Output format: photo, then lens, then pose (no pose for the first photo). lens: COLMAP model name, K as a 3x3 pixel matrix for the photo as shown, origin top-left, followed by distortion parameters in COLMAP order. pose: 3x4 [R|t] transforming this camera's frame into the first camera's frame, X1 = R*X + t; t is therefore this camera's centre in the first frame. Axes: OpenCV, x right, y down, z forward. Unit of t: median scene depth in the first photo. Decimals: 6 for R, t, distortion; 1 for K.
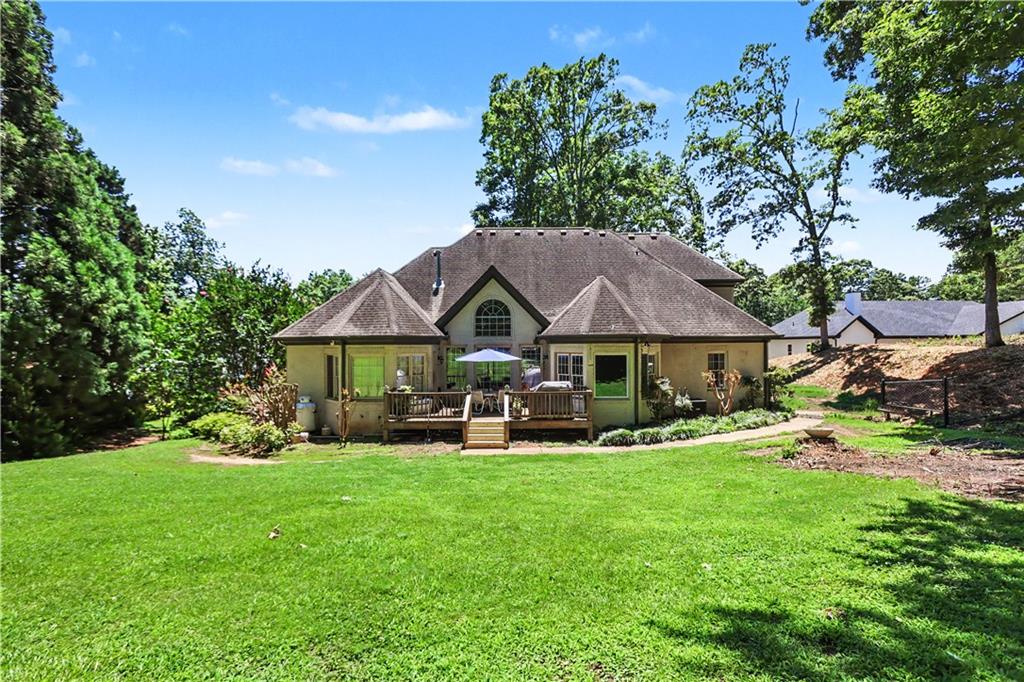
lens RADIAL K [[476.6, 0, 508.9], [0, 476.6, 344.3], [0, 0, 1]] dist [-0.006318, 0.001536]
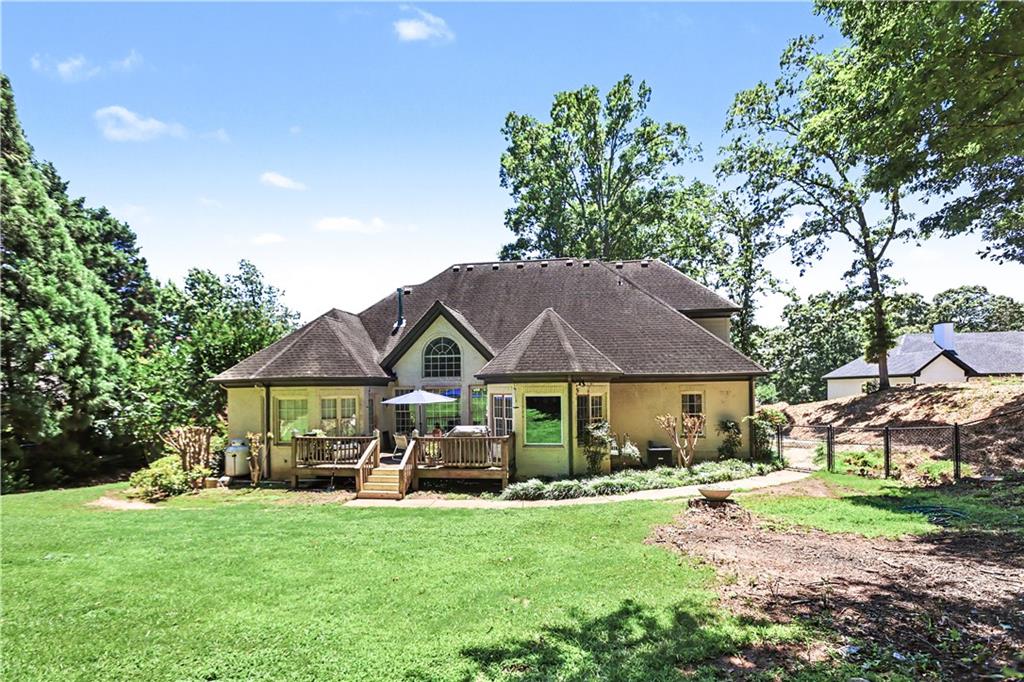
lens RADIAL K [[476.6, 0, 521.0], [0, 476.6, 389.8], [0, 0, 1]] dist [-0.006318, 0.001536]
pose [[0.988267, -0.006678, -0.152590, 0.261447], [0.007220, 0.999969, 0.002997, 0.006363], [0.152565, -0.004064, 0.988285, 0.101120]]
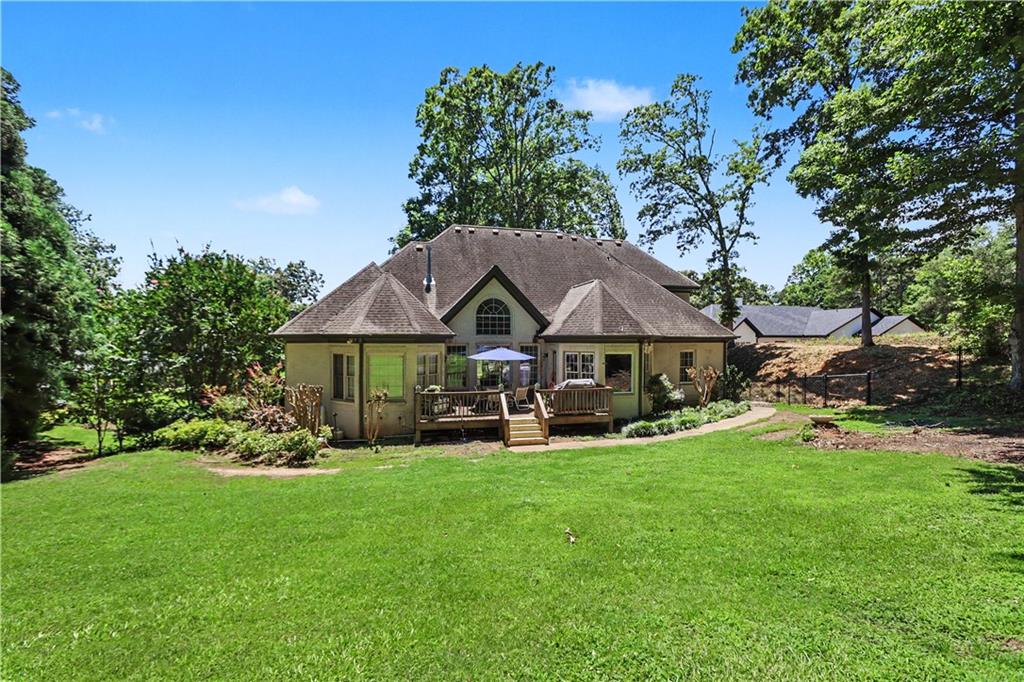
lens RADIAL K [[472.0, 0, 513.7], [0, 472.0, 344.2], [0, 0, 1]] dist [0.000410, 0.001354]
pose [[0.969688, 0.005262, 0.244291, -0.237691], [-0.008262, 0.999902, 0.011260, -0.008411], [-0.244208, -0.012937, 0.969637, 0.011320]]
